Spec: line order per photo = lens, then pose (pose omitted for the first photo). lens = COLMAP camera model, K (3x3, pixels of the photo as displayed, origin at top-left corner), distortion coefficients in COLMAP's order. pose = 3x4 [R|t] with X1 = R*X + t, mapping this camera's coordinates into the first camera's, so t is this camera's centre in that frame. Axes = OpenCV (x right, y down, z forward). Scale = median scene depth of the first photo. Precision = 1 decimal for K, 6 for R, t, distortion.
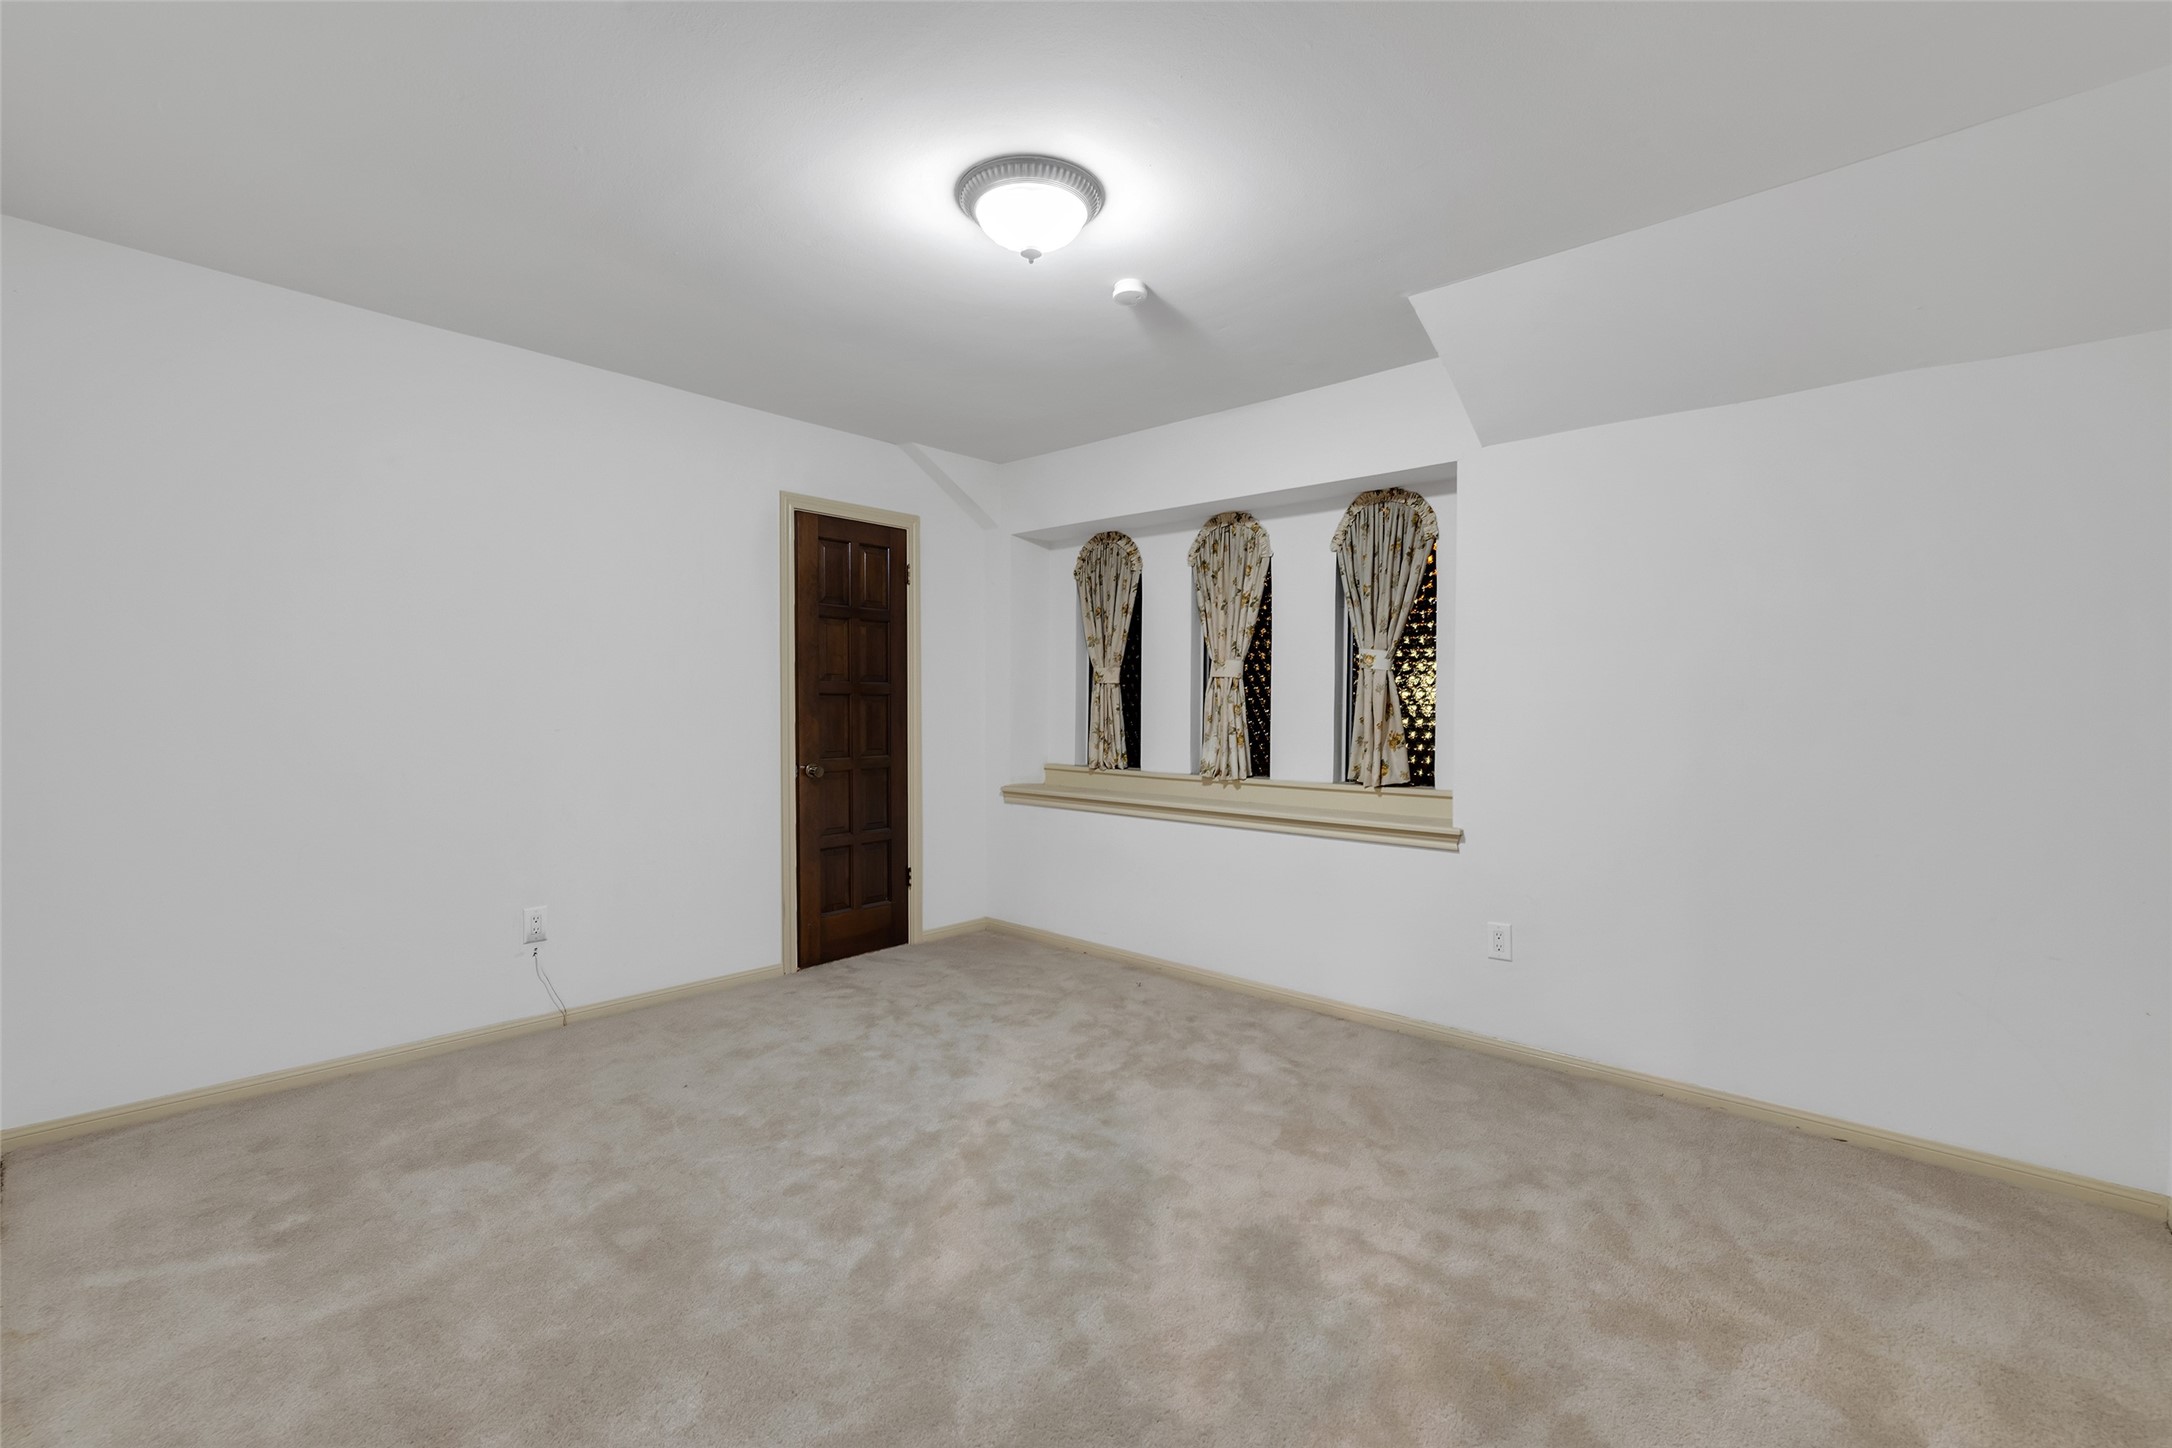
lens RADIAL K [[955.6, 0, 1088.8], [0, 955.6, 730.1], [0, 0, 1]] dist [0.016458, 0.000994]
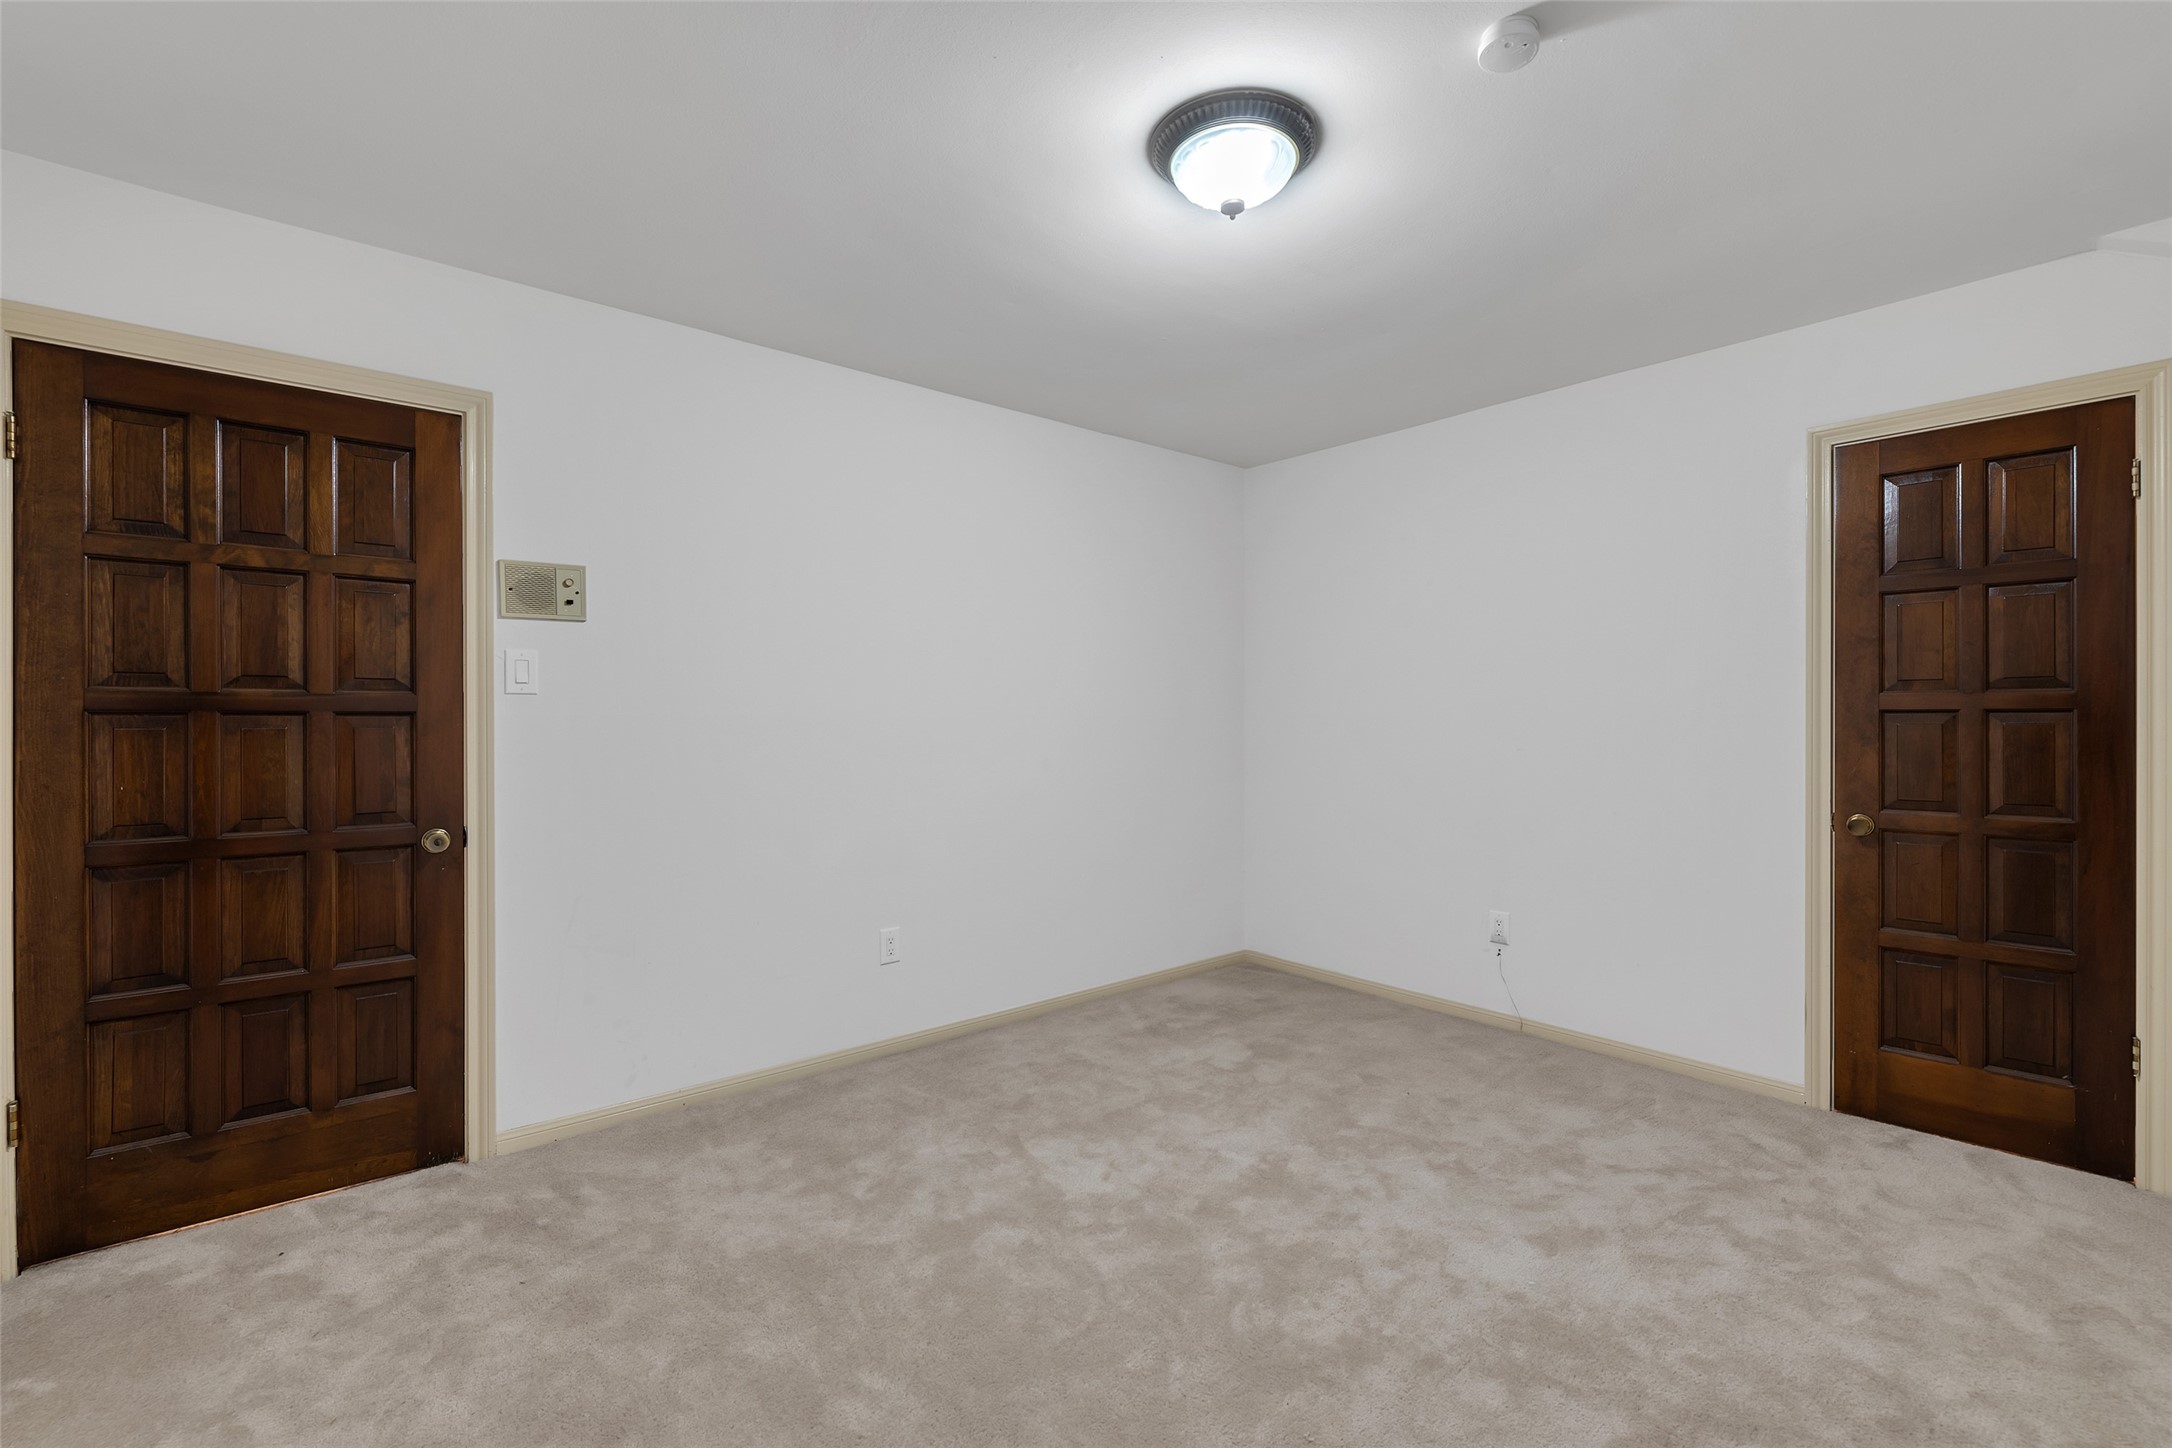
lens RADIAL K [[955.6, 0, 1092.5], [0, 955.6, 715.4], [0, 0, 1]] dist [0.016458, 0.000994]
pose [[-0.136402, -0.010703, -0.990596, 0.558131], [-0.024516, 0.999672, -0.007425, -0.019231], [0.990350, 0.023272, -0.136619, 0.670696]]
